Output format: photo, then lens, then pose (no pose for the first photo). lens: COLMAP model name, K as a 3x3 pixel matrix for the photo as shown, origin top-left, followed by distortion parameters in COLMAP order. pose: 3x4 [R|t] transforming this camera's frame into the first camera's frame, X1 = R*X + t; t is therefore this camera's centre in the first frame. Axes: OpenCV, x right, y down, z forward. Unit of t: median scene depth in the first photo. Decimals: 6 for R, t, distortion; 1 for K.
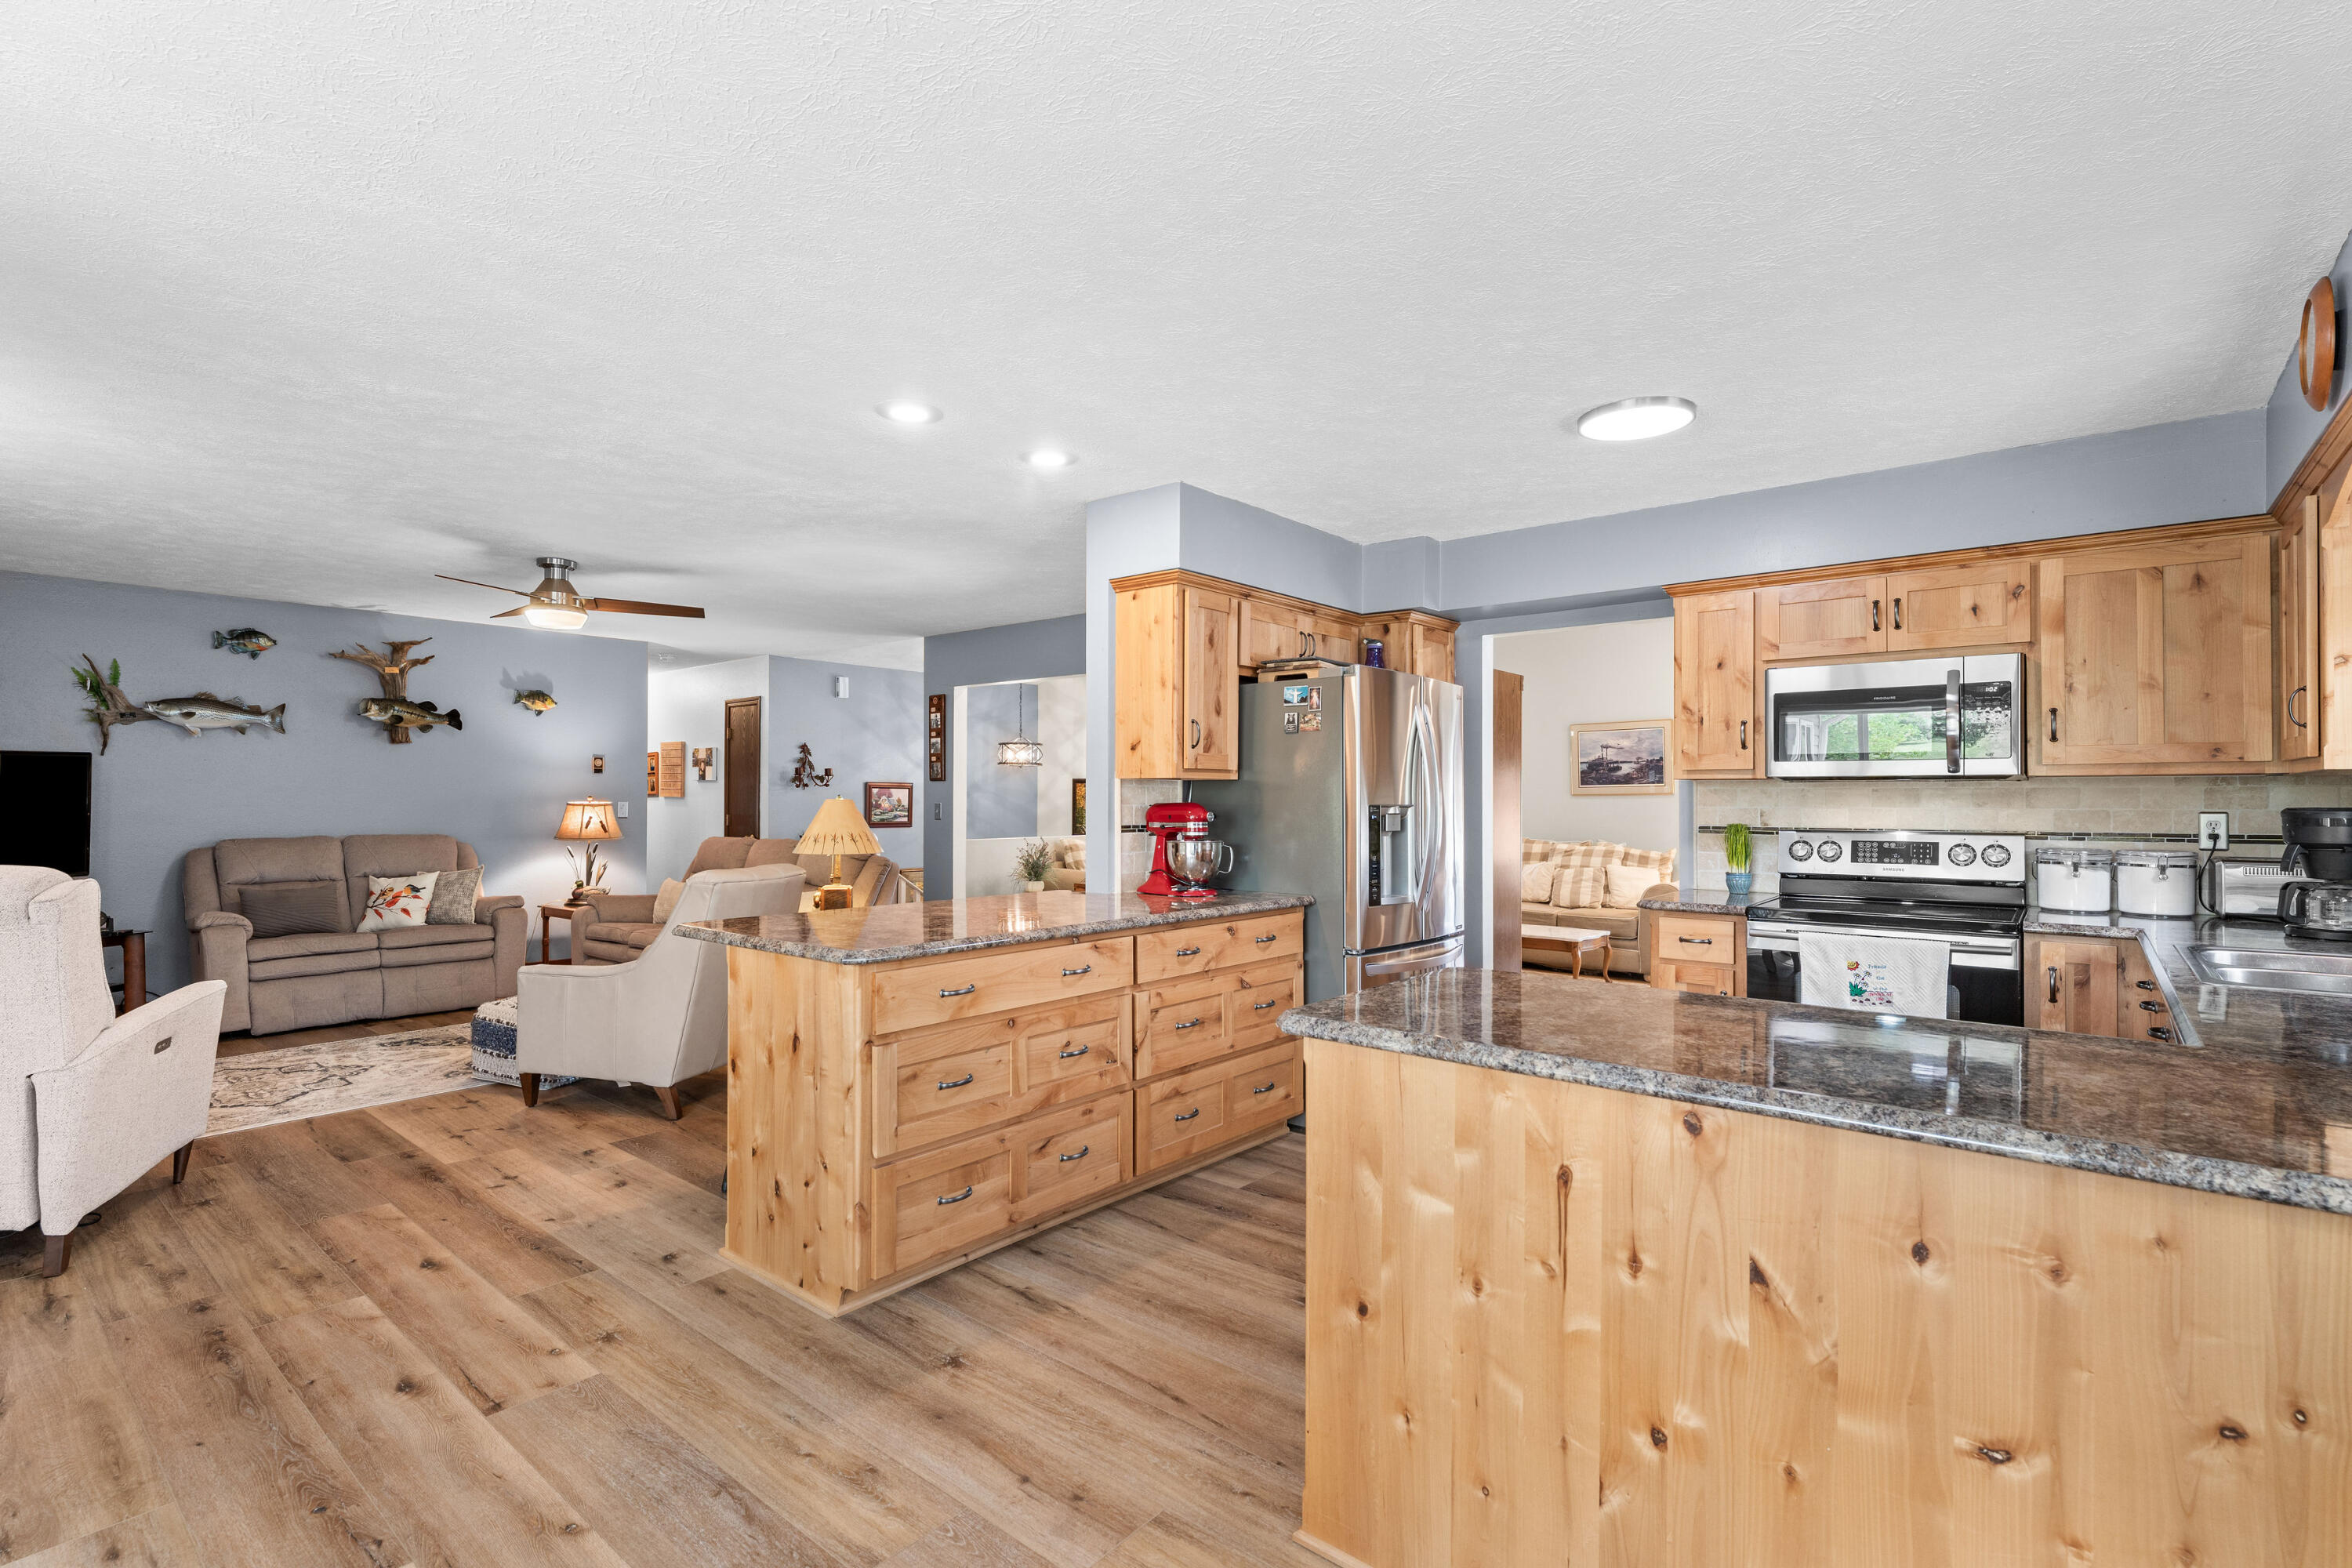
lens RADIAL K [[1088.1, 0, 1178.2], [0, 1088.1, 786.3], [0, 0, 1]] dist [-0.003357, -0.000103]
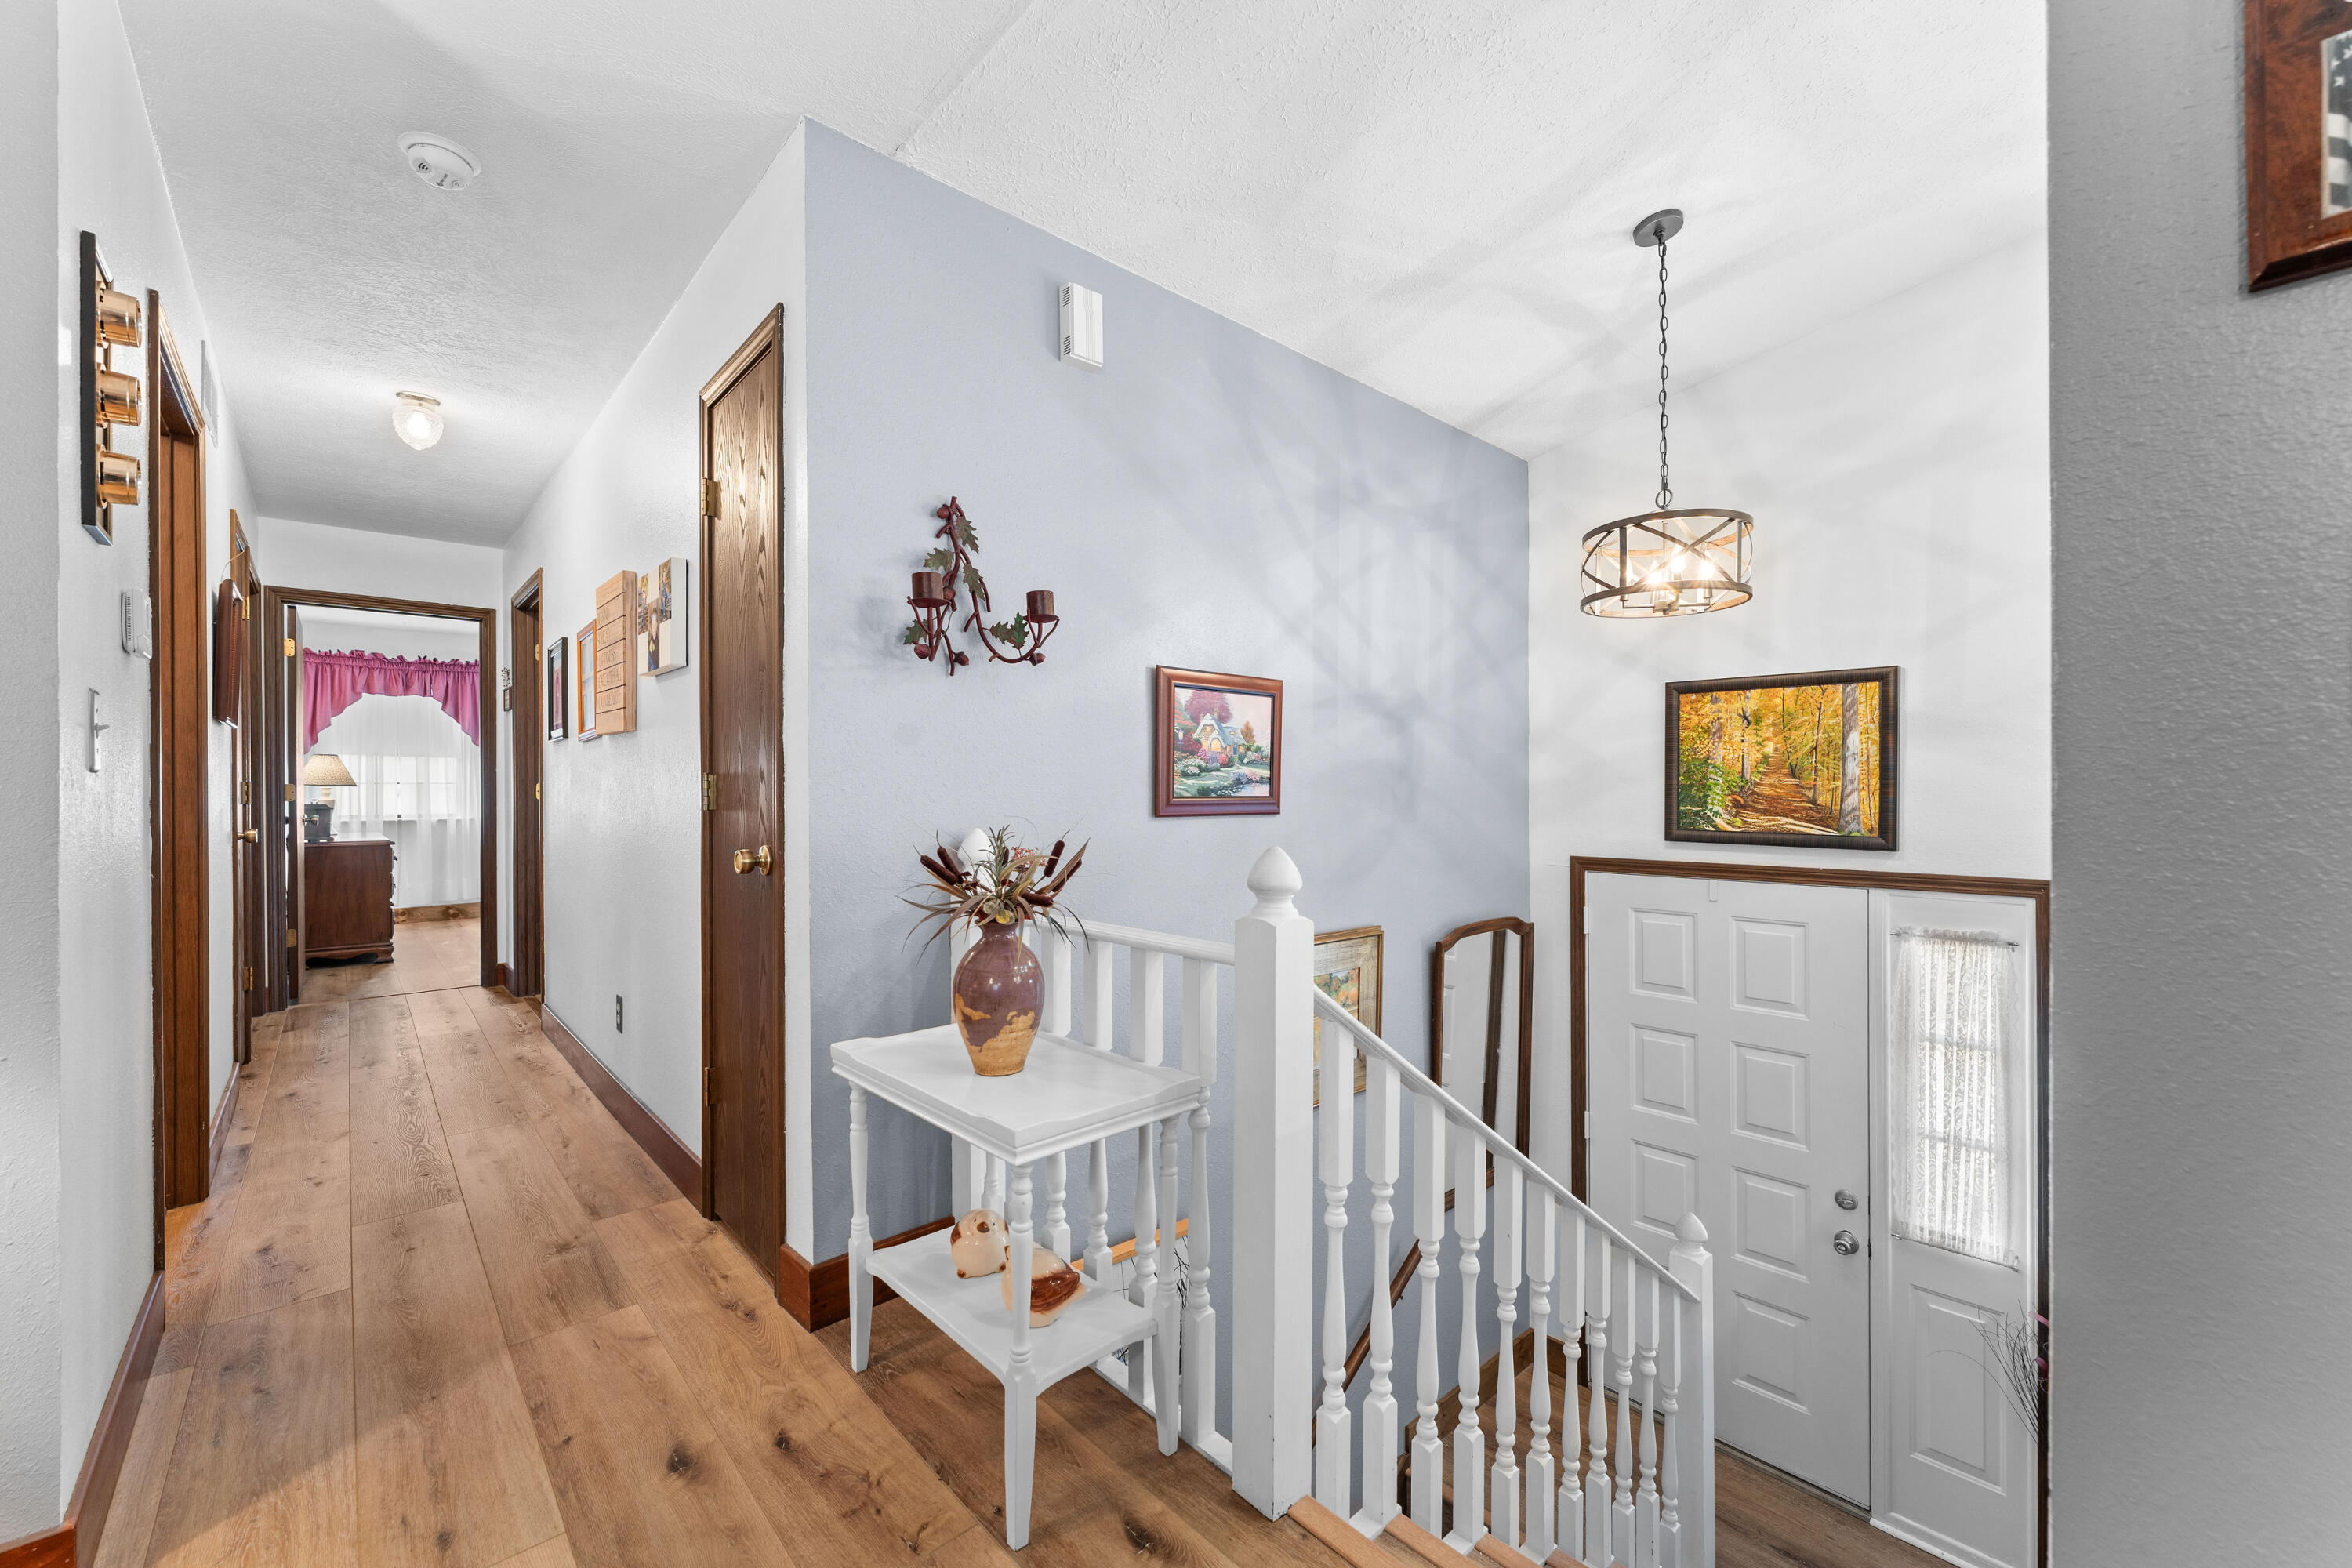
lens RADIAL K [[934.3, 0, 1169.5], [0, 934.3, 786.0], [0, 0, 1]] dist [0.000674, -0.000467]
pose [[0.989600, -0.005639, -0.143735, -0.357485], [0.007044, 0.999932, 0.009265, 0.039119], [0.143673, -0.010181, 0.989573, 1.079087]]
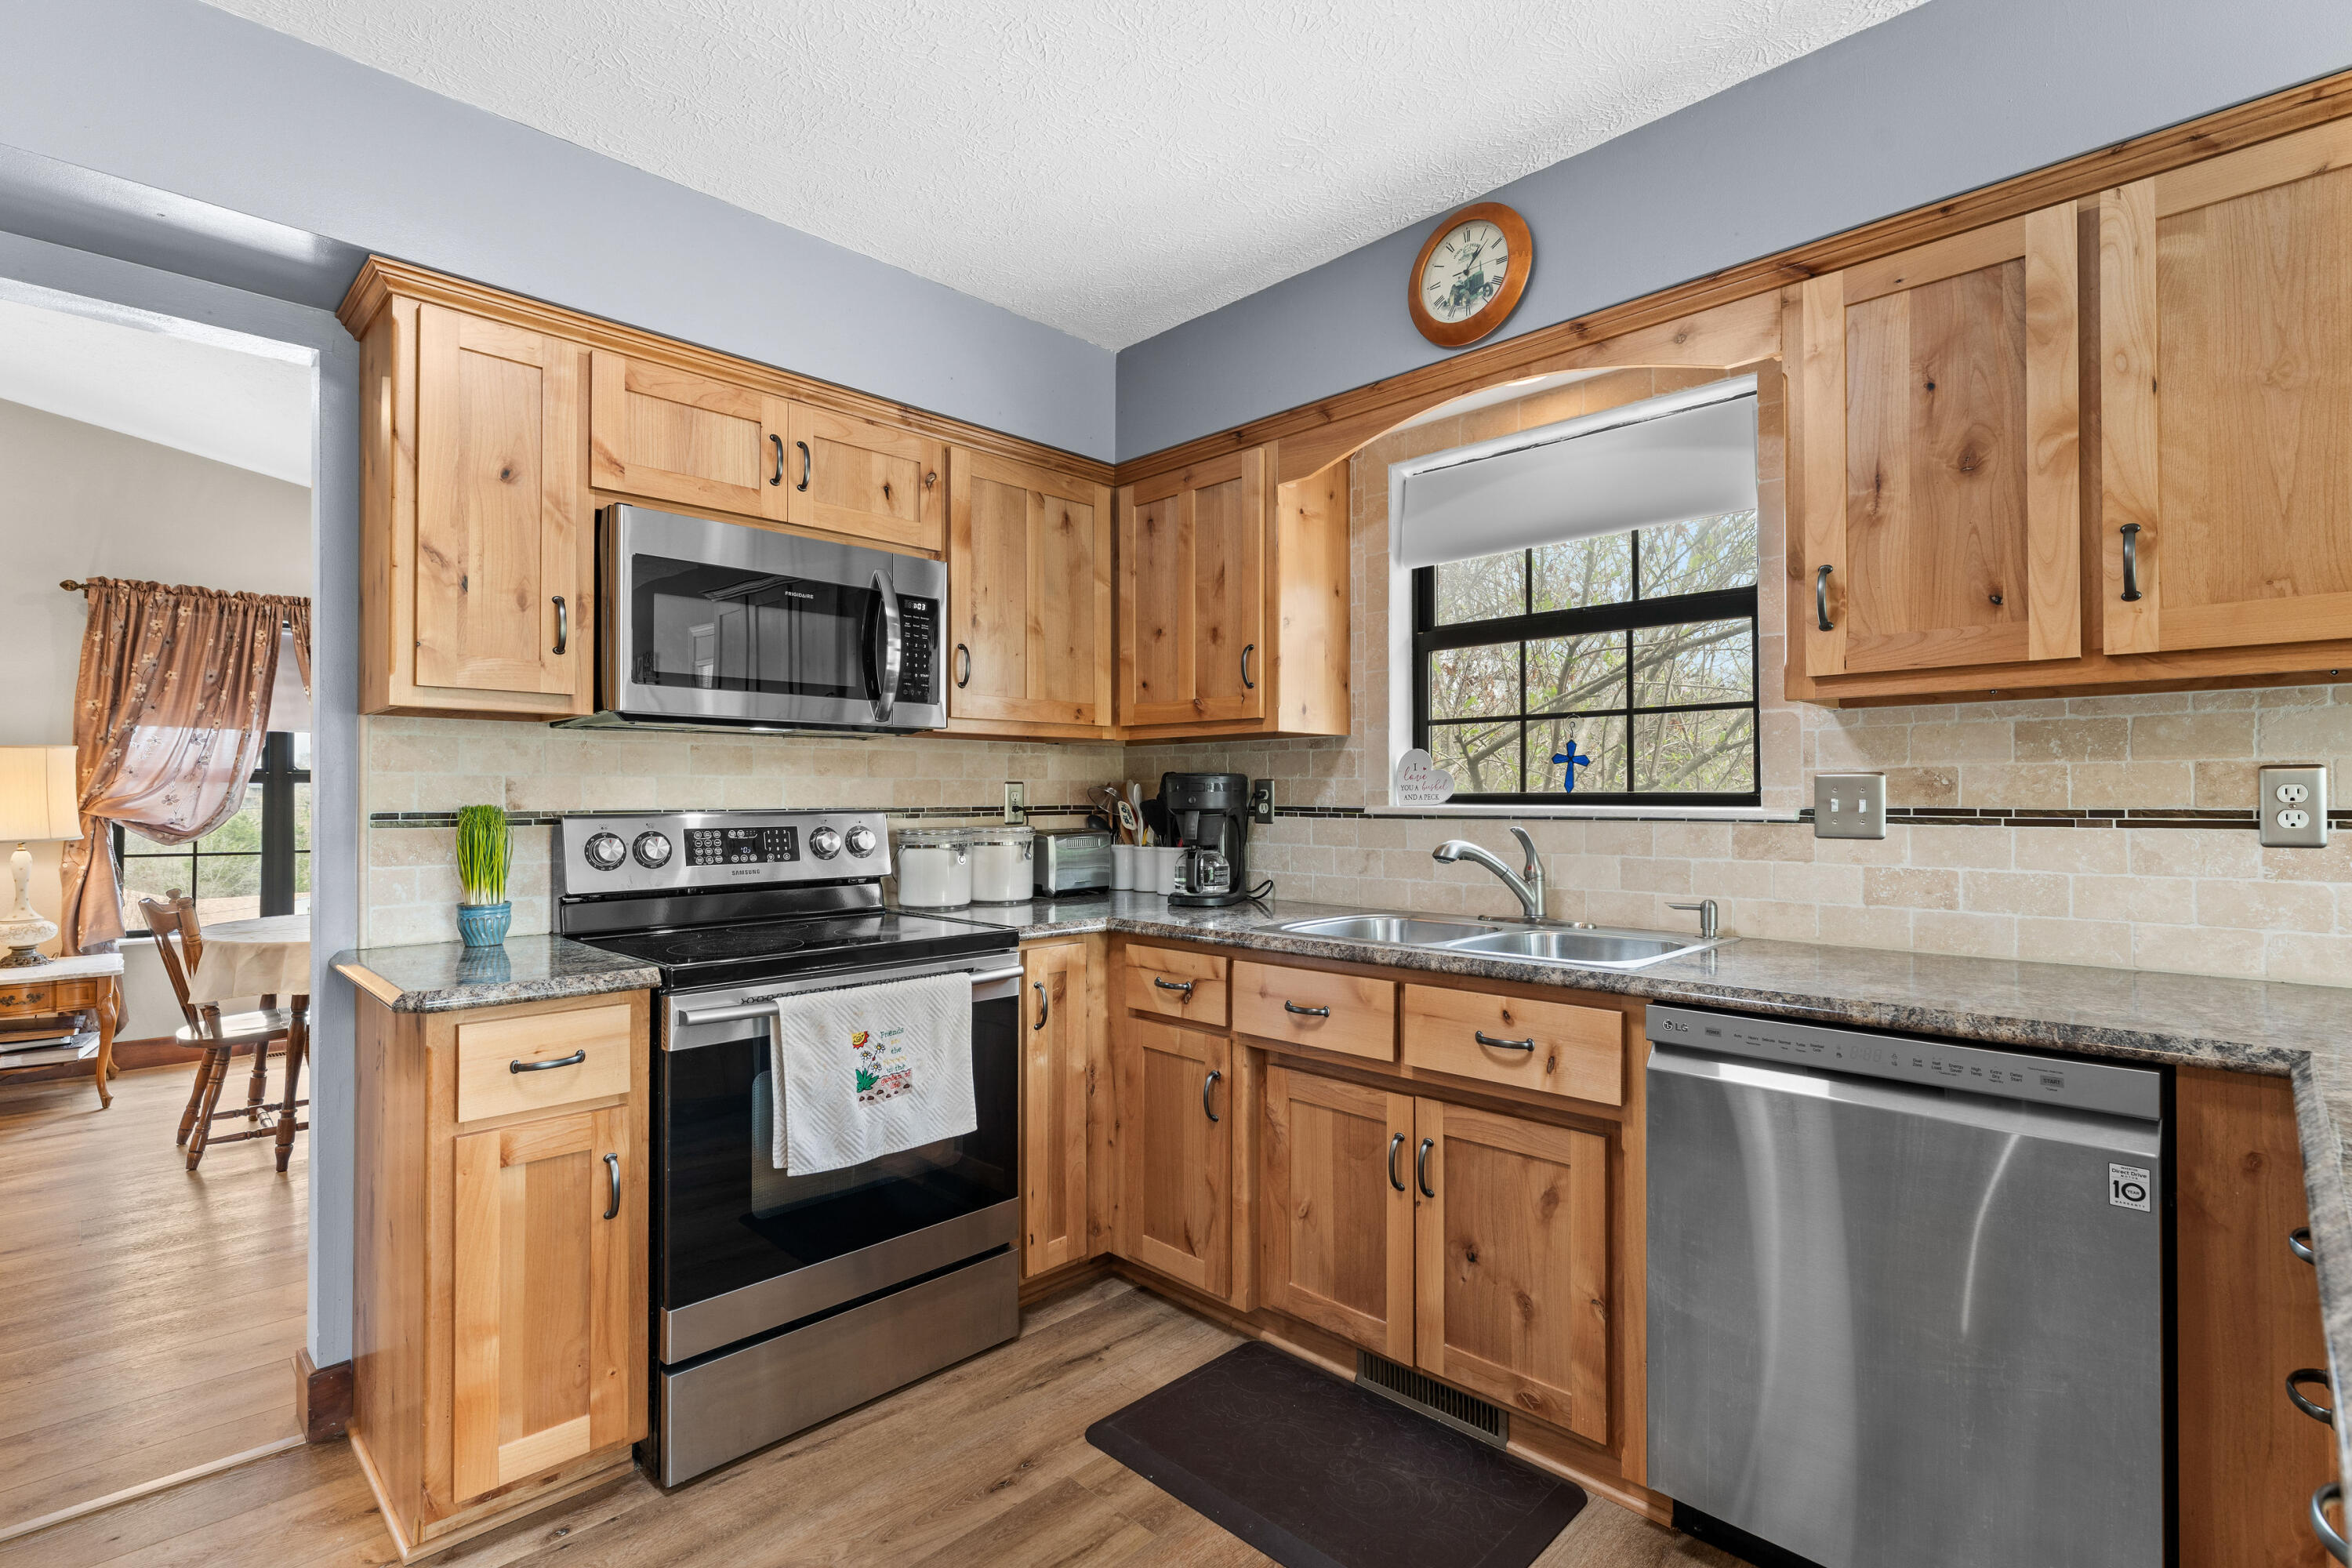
lens RADIAL K [[1088.1, 0, 1175.1], [0, 1088.1, 787.9], [0, 0, 1]] dist [-0.003357, -0.000103]
pose [[0.092488, 0.006594, 0.995692, 0.030833], [-0.008195, 0.999949, -0.005861, 0.017620], [-0.995680, -0.007618, 0.092537, 0.419776]]
